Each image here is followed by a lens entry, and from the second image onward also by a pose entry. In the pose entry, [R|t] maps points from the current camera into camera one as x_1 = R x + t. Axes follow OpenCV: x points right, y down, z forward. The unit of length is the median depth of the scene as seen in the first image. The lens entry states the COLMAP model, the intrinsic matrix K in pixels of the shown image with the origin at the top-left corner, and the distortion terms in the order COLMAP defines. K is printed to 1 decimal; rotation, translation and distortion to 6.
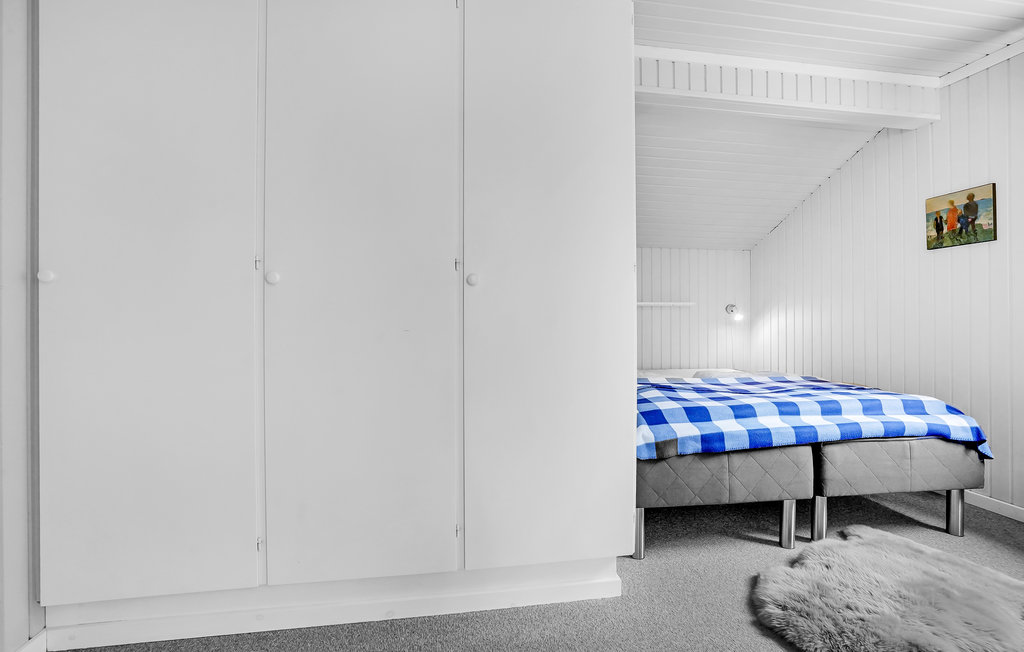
lens RADIAL K [[478.4, 0, 512.0], [0, 478.4, 326.0], [0, 0, 1]] dist [-0.046606, 0.017912]
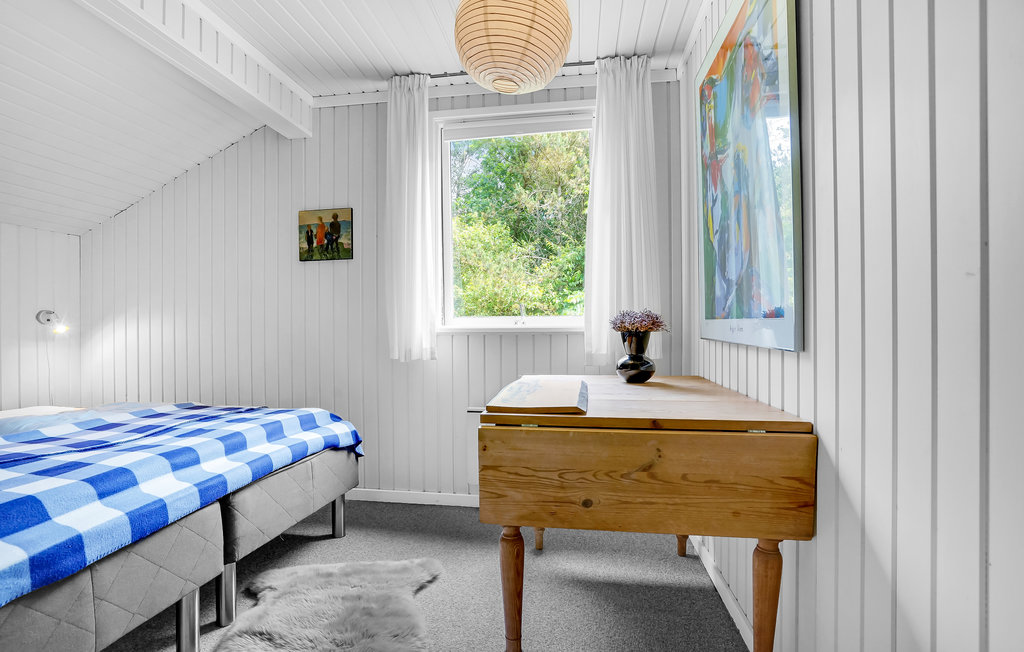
lens RADIAL K [[478.4, 0, 512.0], [0, 478.4, 326.0], [0, 0, 1]] dist [-0.046606, 0.017912]
pose [[0.316464, 0.001064, 0.948604, 0.078618], [0.022735, 0.999704, -0.008706, -0.004136], [-0.948332, 0.024322, 0.316346, 0.305853]]
